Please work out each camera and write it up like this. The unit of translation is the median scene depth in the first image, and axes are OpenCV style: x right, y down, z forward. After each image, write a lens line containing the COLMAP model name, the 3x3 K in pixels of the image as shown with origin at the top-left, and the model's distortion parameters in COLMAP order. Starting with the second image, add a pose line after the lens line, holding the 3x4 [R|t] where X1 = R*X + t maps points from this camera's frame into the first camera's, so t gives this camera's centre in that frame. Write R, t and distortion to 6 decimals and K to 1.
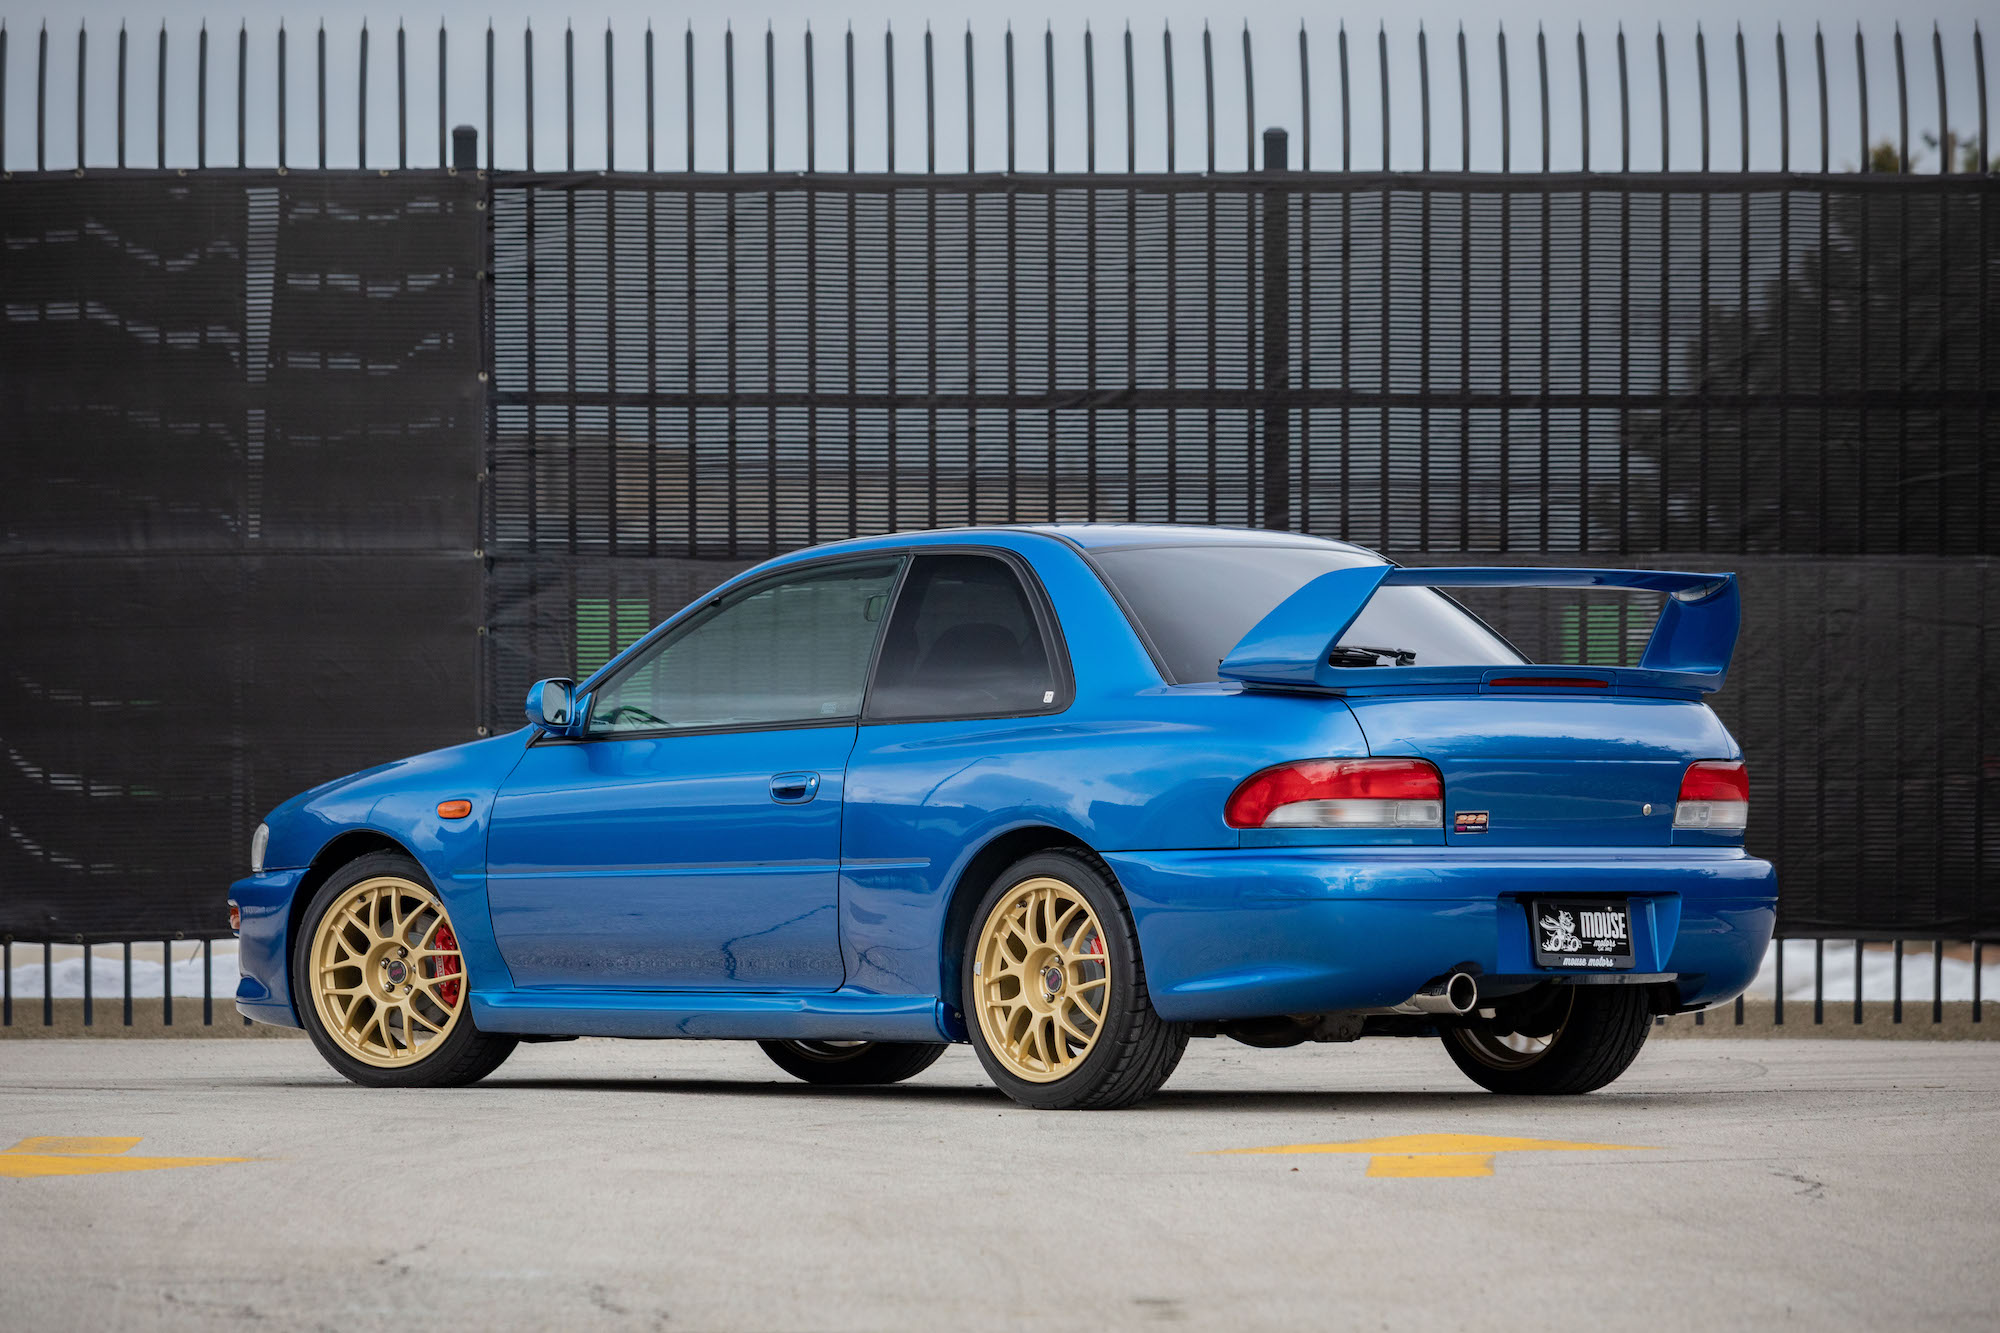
lens RADIAL K [[10447.1, 0, 1002.9], [0, 10447.1, 672.7], [0, 0, 1]] dist [0.108346, -4.419904]
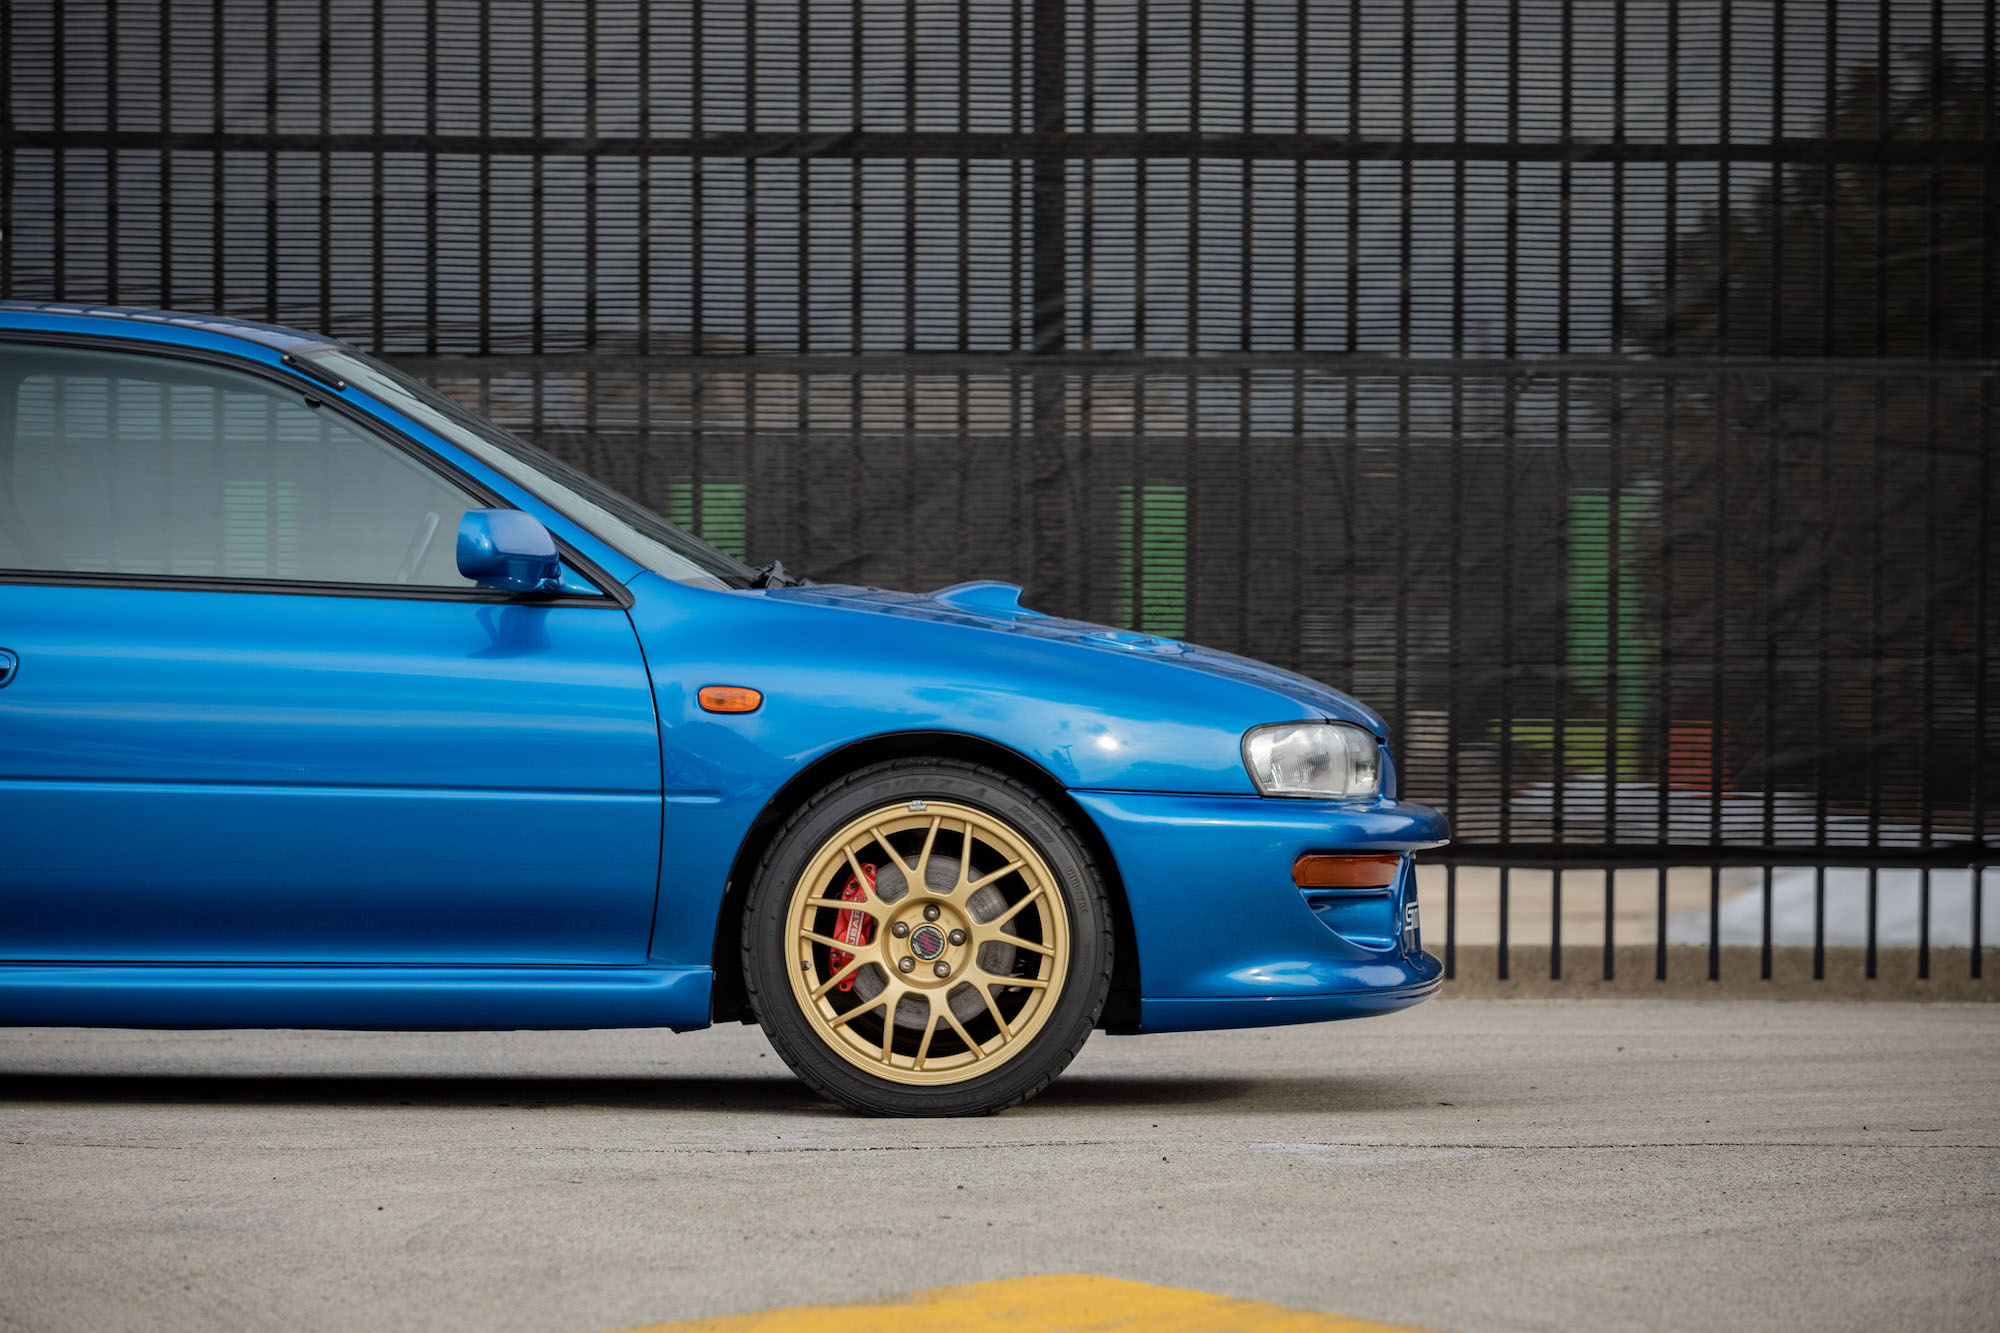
lens RADIAL K [[10414.6, 0, 997.9], [0, 10414.6, 665.6], [0, 0, 1]] dist [0.508197, -36.219160]
pose [[0.999985, 0.005424, 0.000190, 0.022518], [-0.005427, 0.999832, 0.017507, -0.001936], [-0.000095, -0.017508, 0.999847, 0.249444]]
